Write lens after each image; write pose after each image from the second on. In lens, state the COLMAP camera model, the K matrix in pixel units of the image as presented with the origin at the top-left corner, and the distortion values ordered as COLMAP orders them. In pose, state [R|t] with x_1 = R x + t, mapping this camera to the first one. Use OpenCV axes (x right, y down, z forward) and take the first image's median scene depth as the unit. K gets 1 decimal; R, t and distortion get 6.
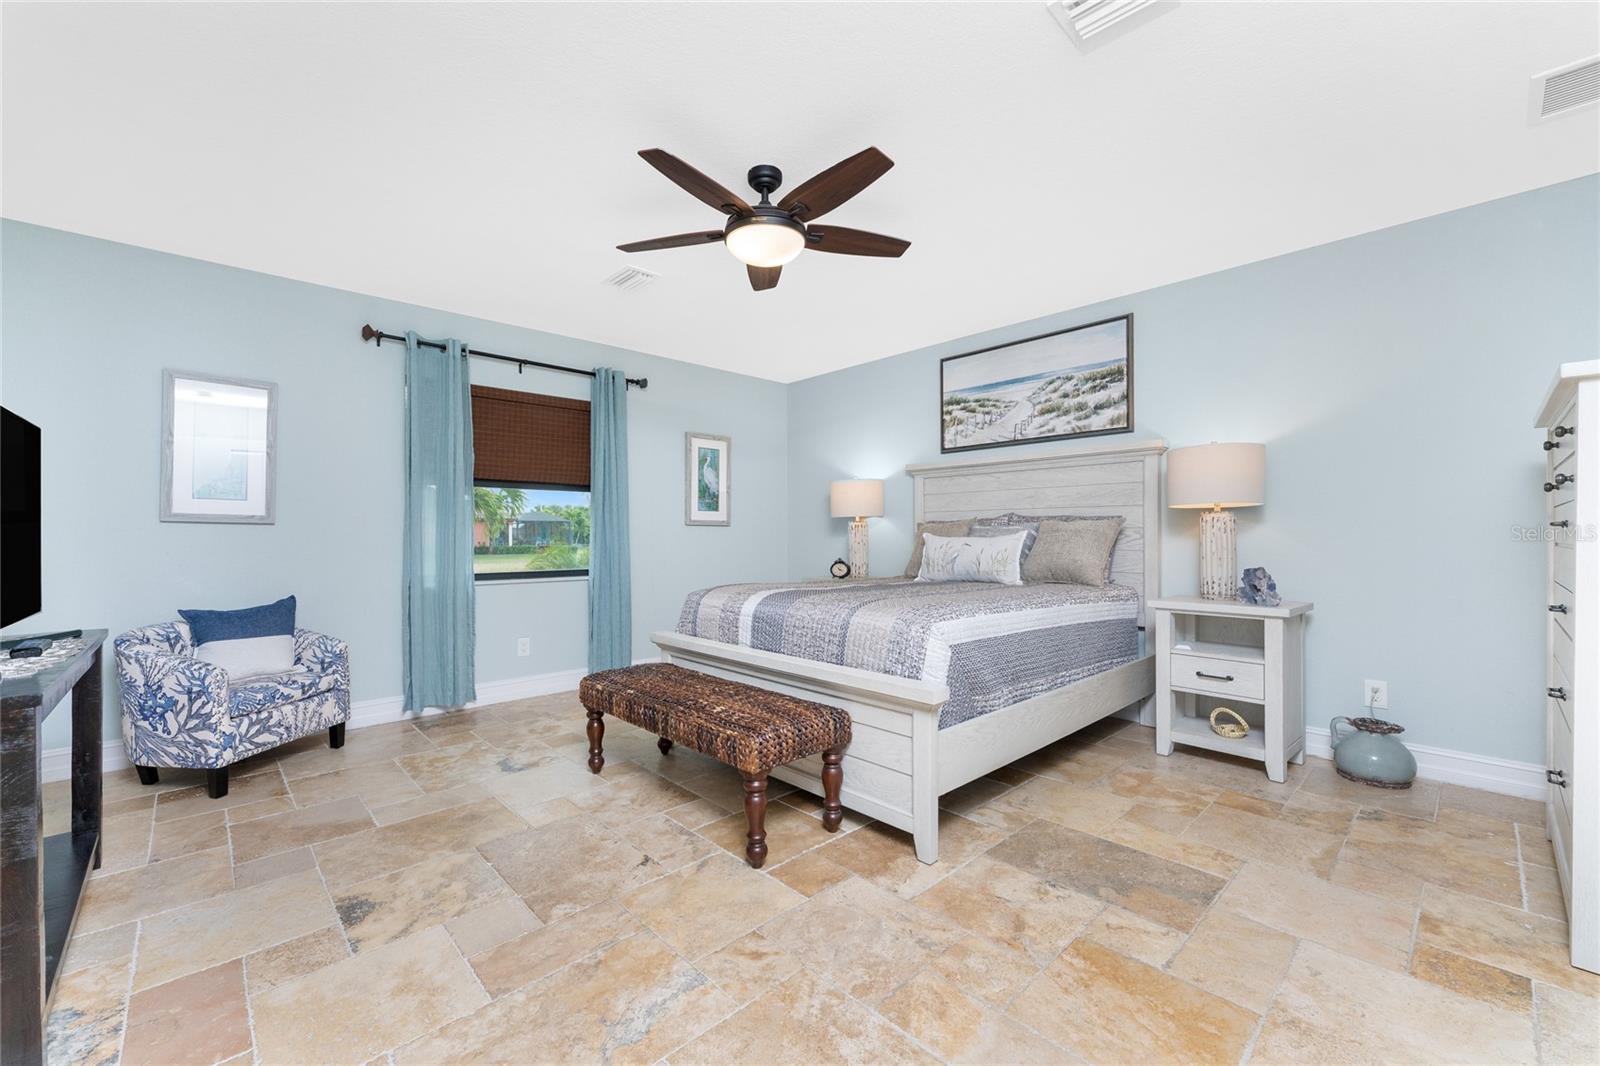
lens RADIAL K [[640.1, 0, 789.3], [0, 640.1, 535.3], [0, 0, 1]] dist [0.000638, -0.000181]
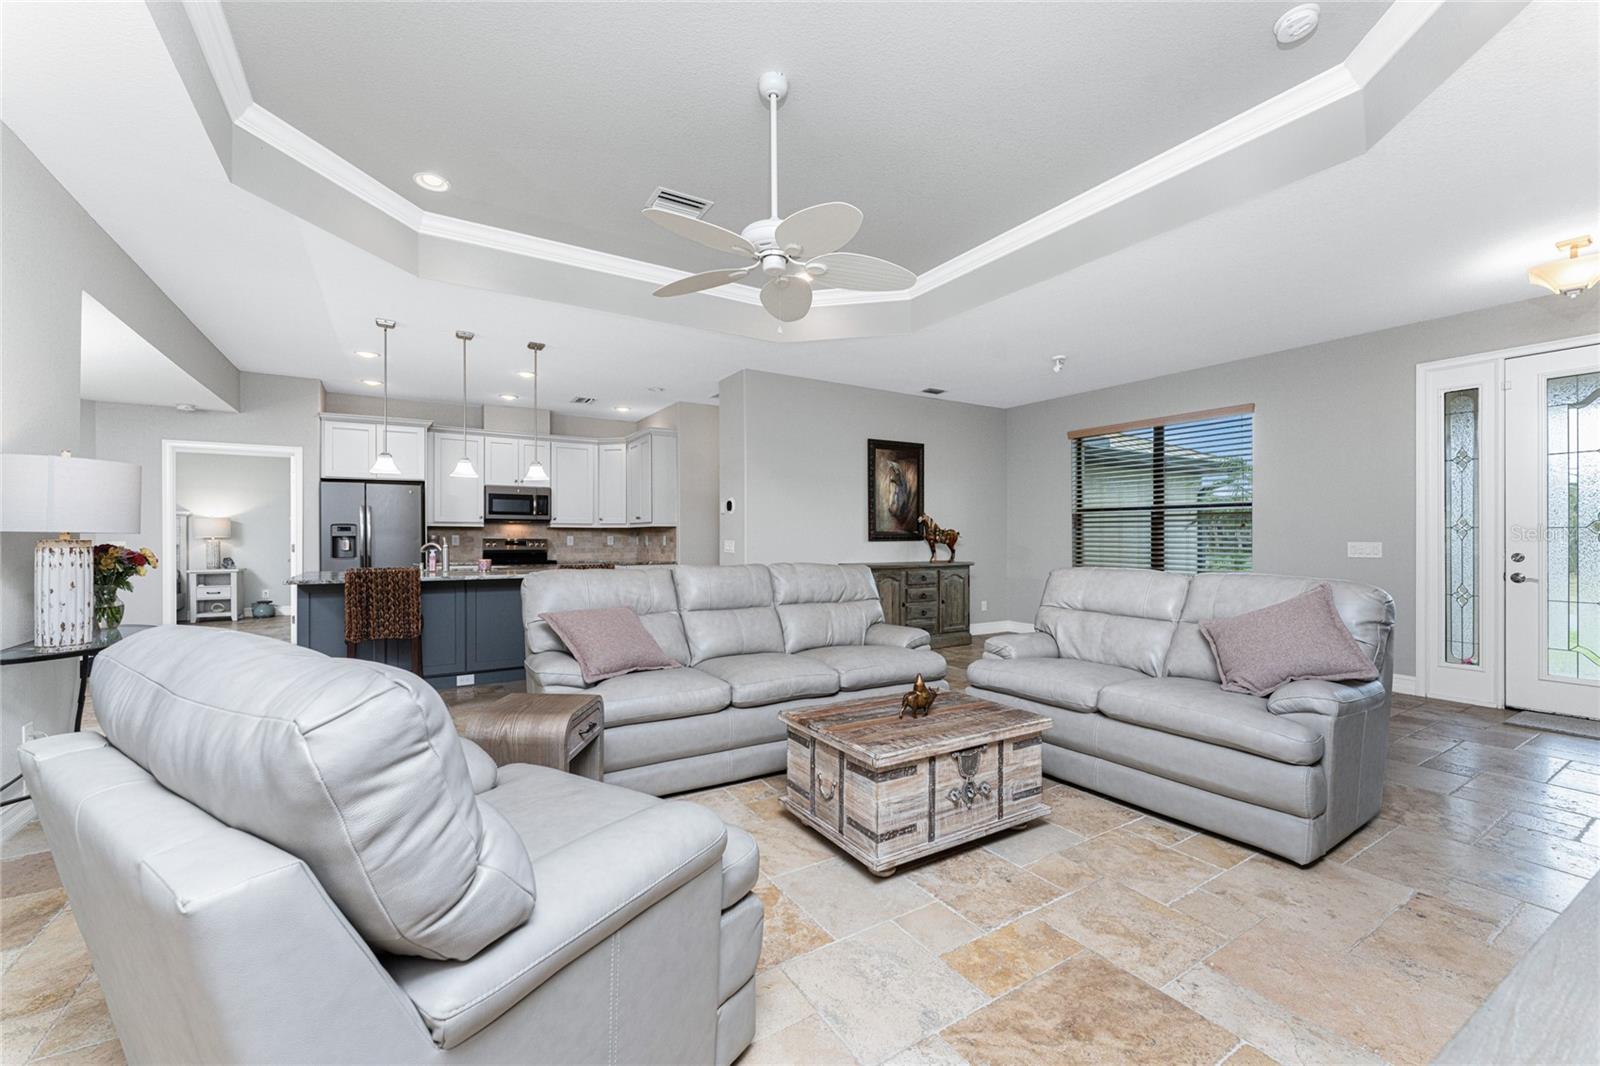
lens RADIAL K [[641.2, 0, 794.8], [0, 641.2, 539.0], [0, 0, 1]] dist [0.000723, -0.000044]
pose [[0.193552, -0.000891, 0.981090, -1.440910], [0.000133, 1.000000, 0.000882, -0.034086], [-0.981090, -0.000040, 0.193552, -1.851999]]
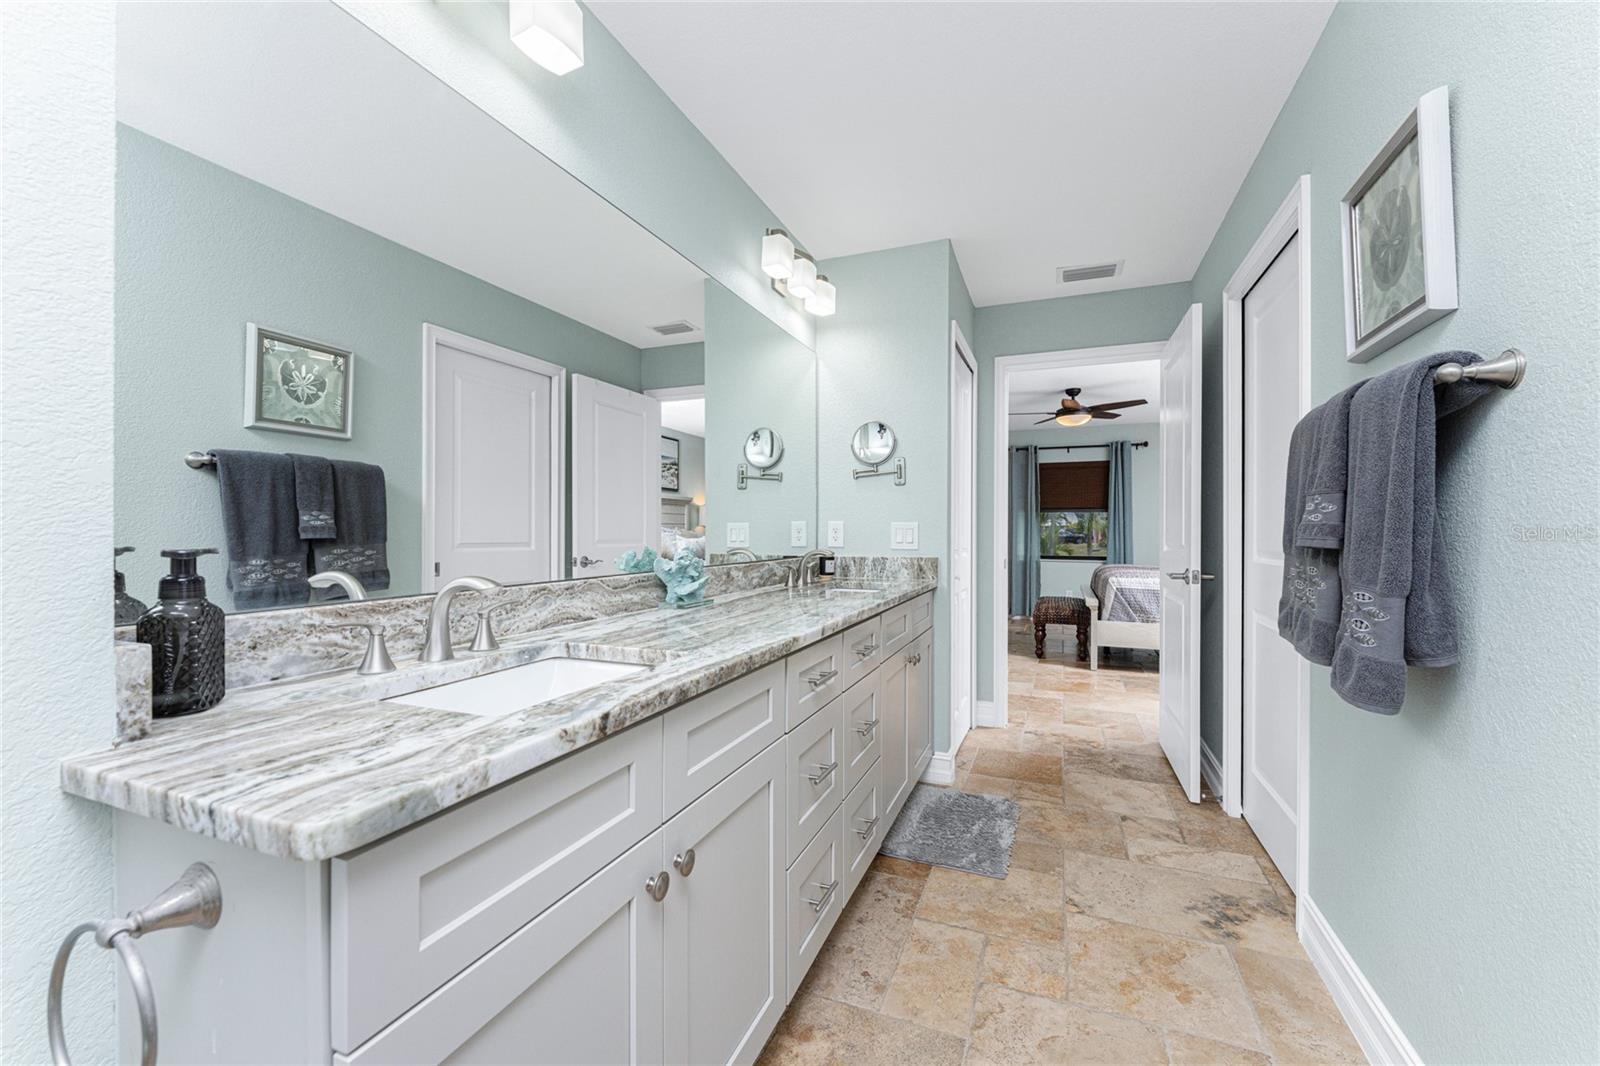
lens RADIAL K [[662.6, 0, 796.0], [0, 662.6, 530.7], [0, 0, 1]] dist [0.000233, -0.000096]
pose [[0.426233, 0.002811, -0.904609, 1.155025], [-0.003774, 0.999992, 0.001329, -0.020051], [0.904606, 0.002848, 0.426240, -0.654514]]
